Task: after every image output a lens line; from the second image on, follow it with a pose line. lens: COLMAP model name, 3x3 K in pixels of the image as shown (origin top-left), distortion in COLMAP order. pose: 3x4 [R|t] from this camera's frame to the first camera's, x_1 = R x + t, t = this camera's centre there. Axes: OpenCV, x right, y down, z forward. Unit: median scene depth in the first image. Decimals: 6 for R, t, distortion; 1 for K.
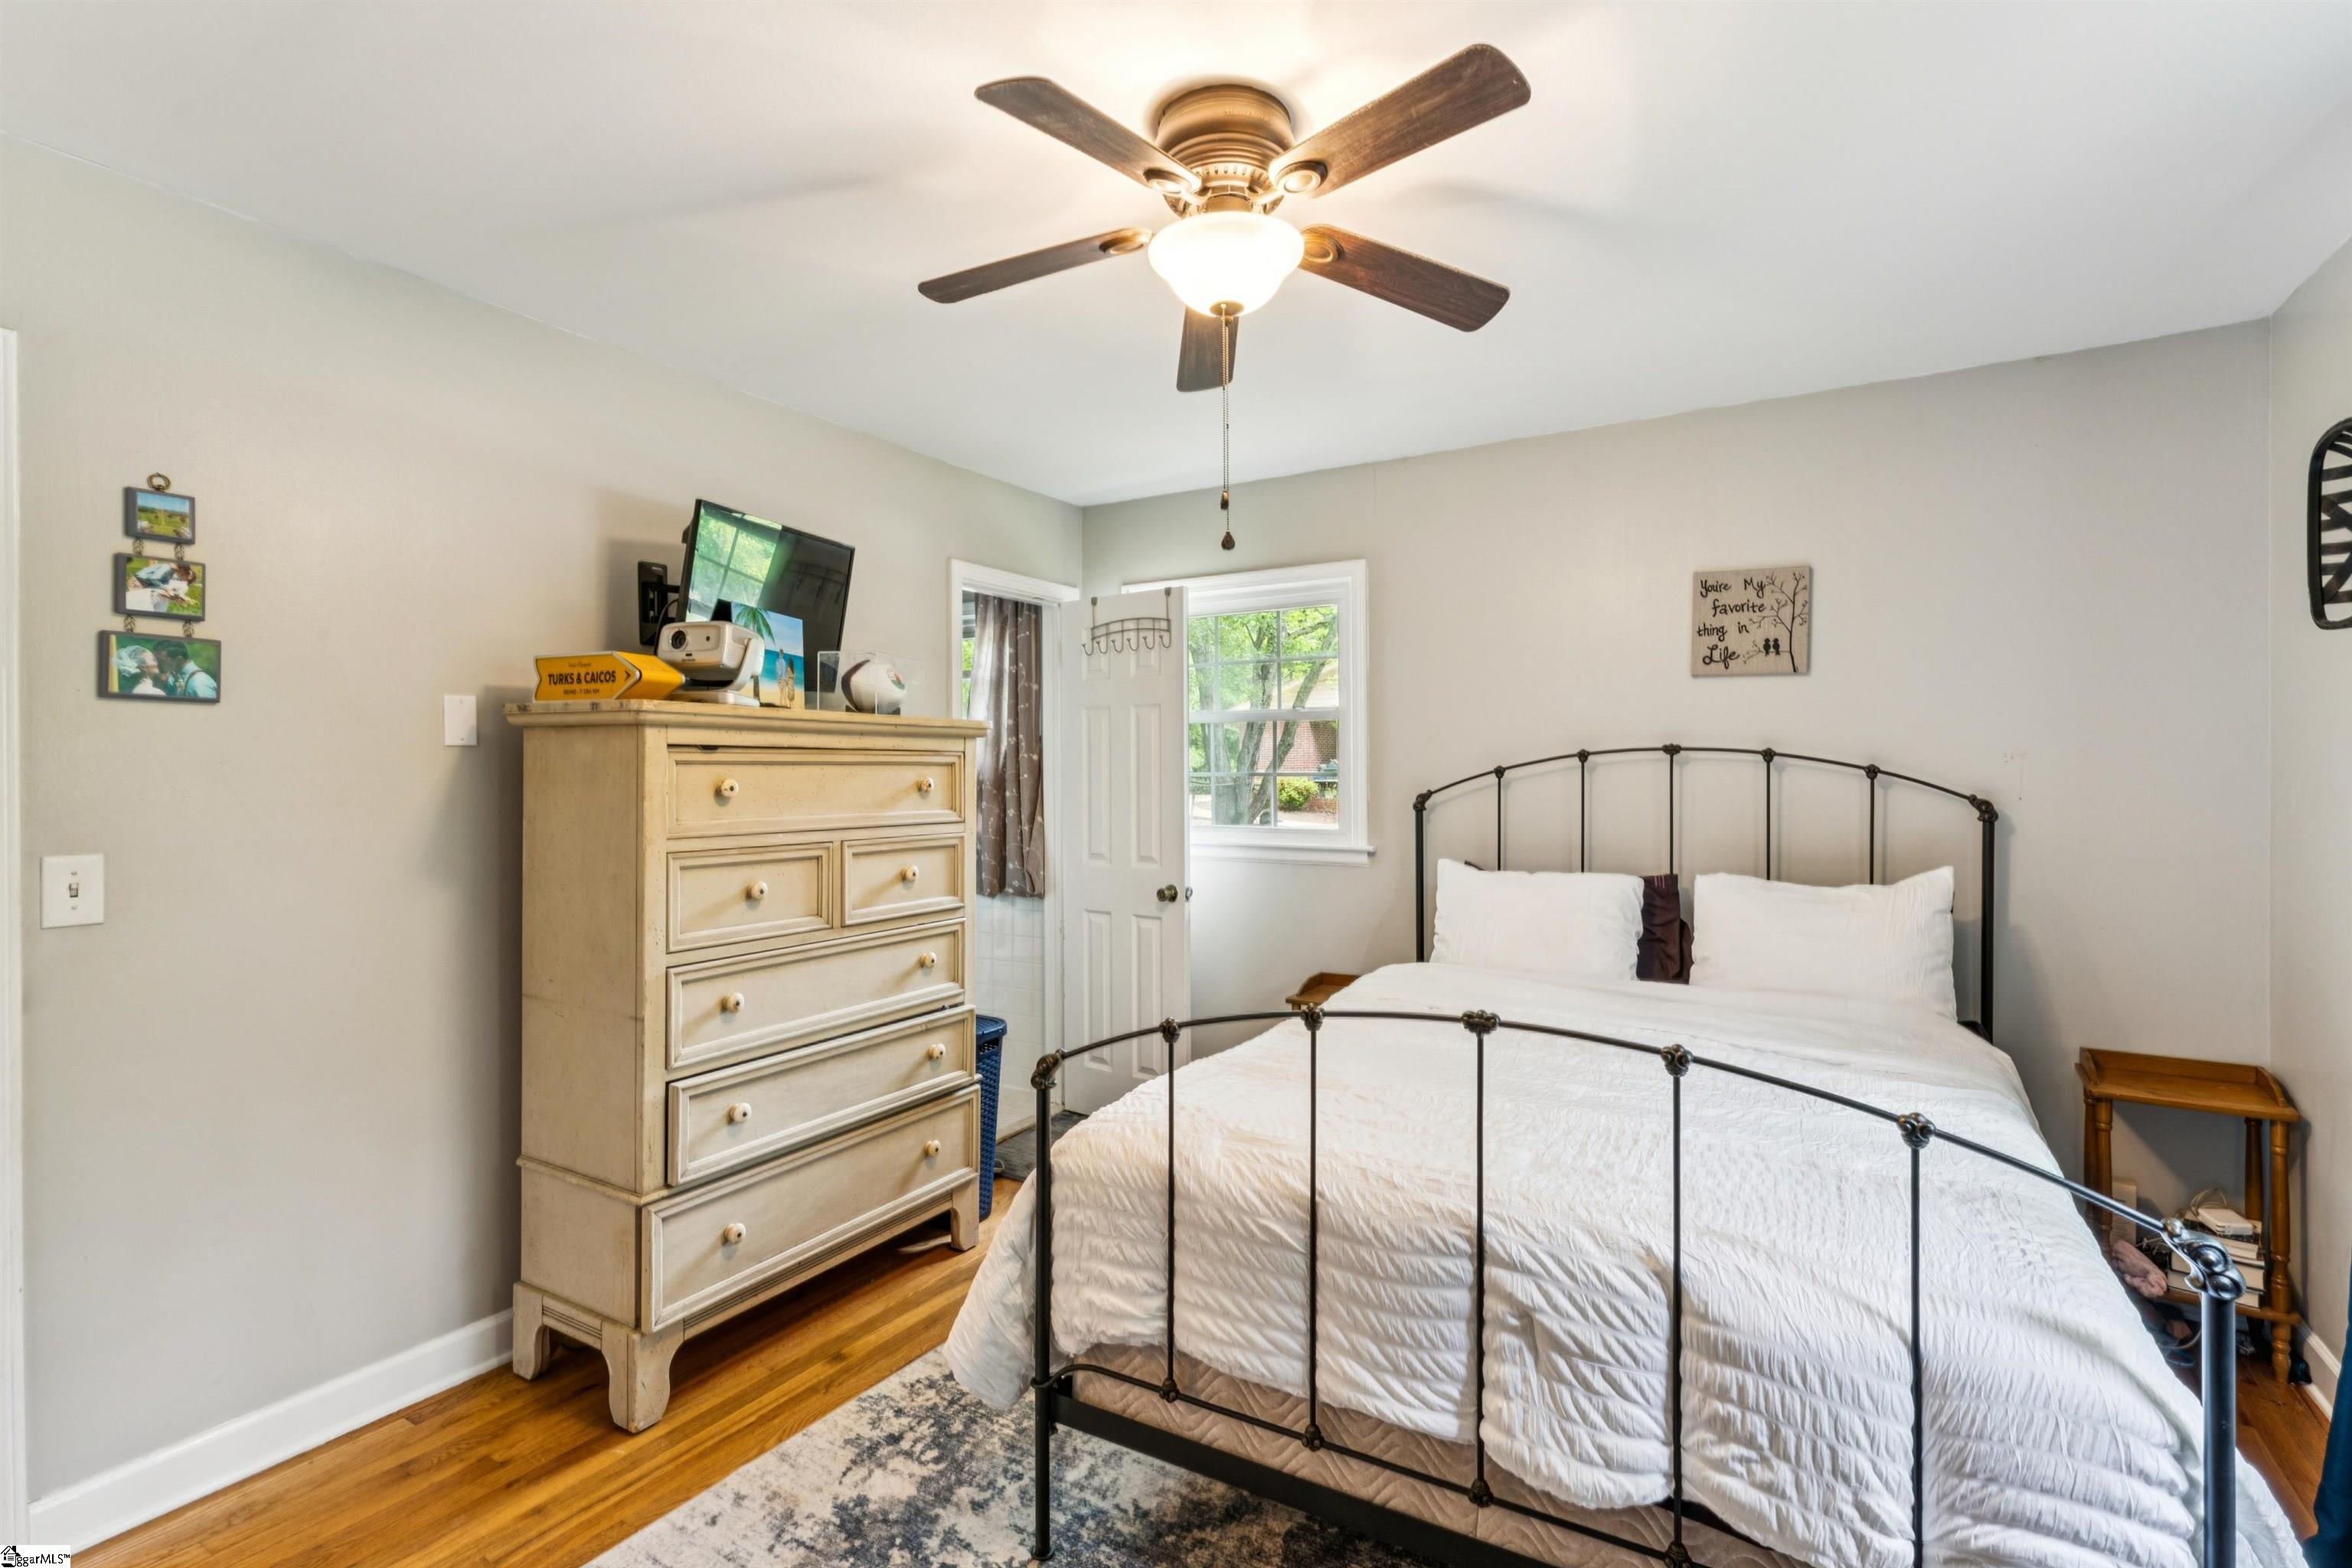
lens RADIAL K [[1103.9, 0, 1180.5], [0, 1103.9, 781.6], [0, 0, 1]] dist [-0.001238, -0.000416]
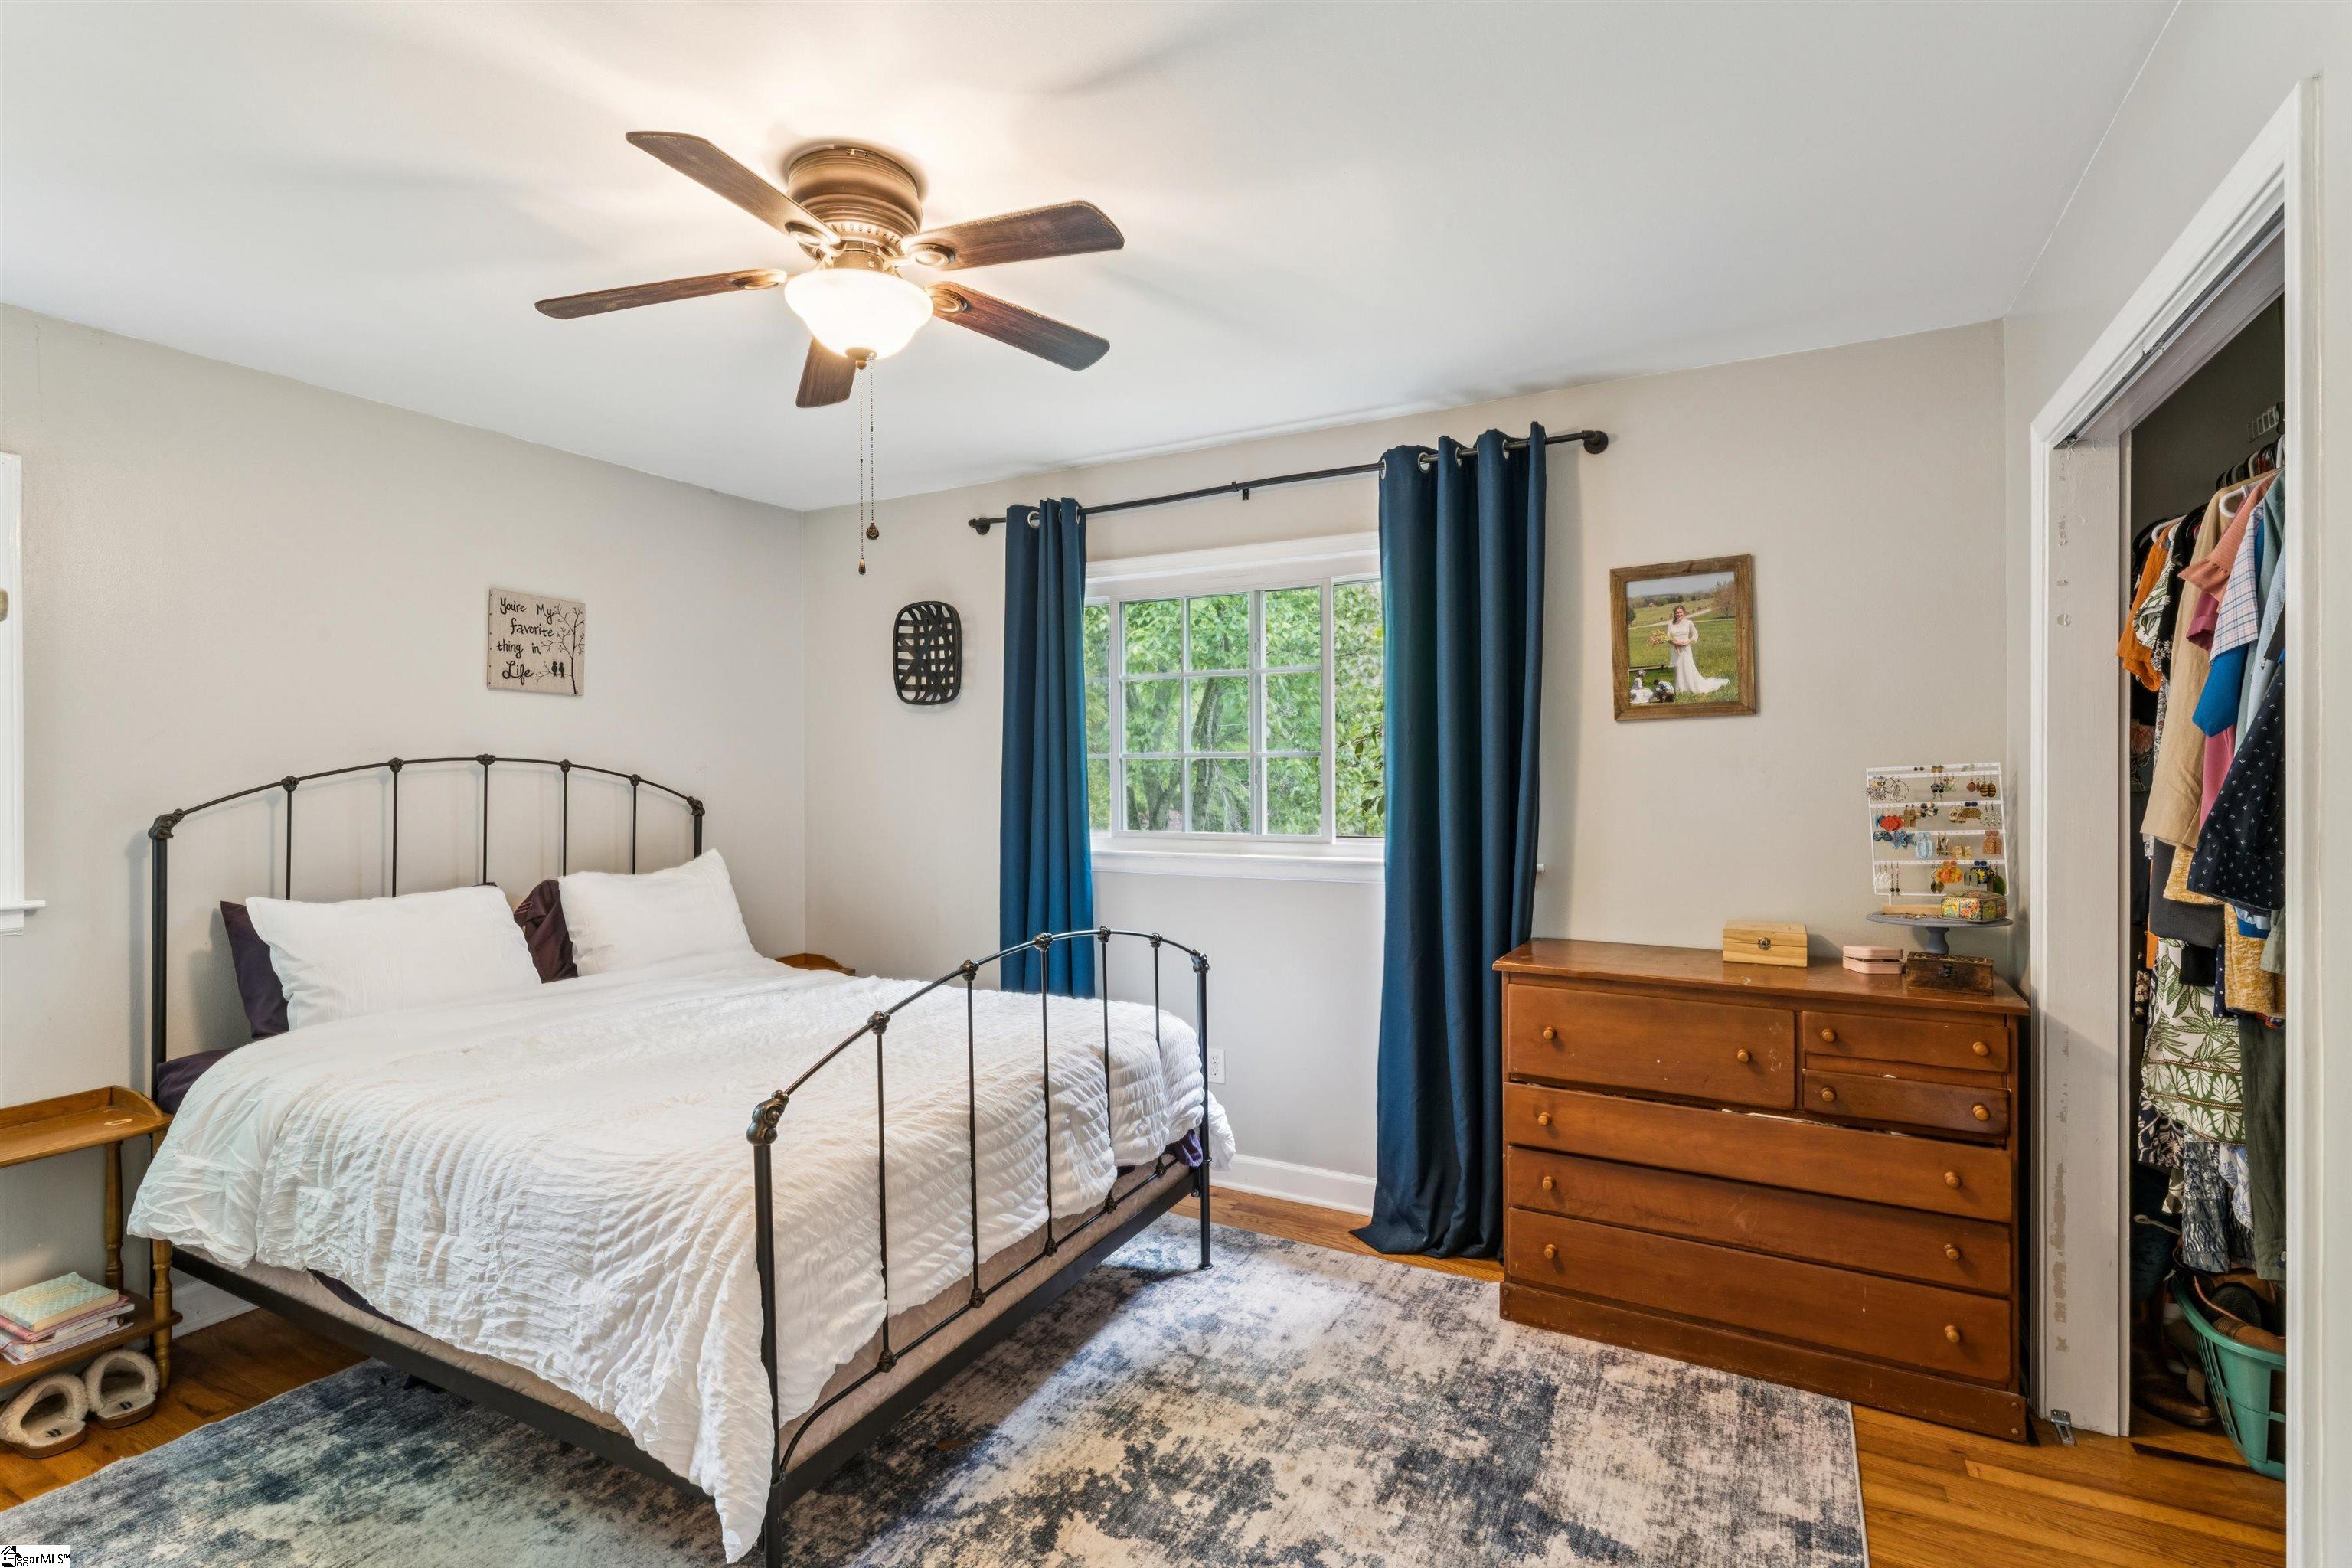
lens RADIAL K [[1103.9, 0, 1178.1], [0, 1103.9, 775.7], [0, 0, 1]] dist [-0.001238, -0.000416]
pose [[-0.063199, 0.001090, 0.998000, -0.651088], [0.017950, 0.999839, 0.000045, -0.003201], [-0.997840, 0.017917, -0.063208, 0.466291]]
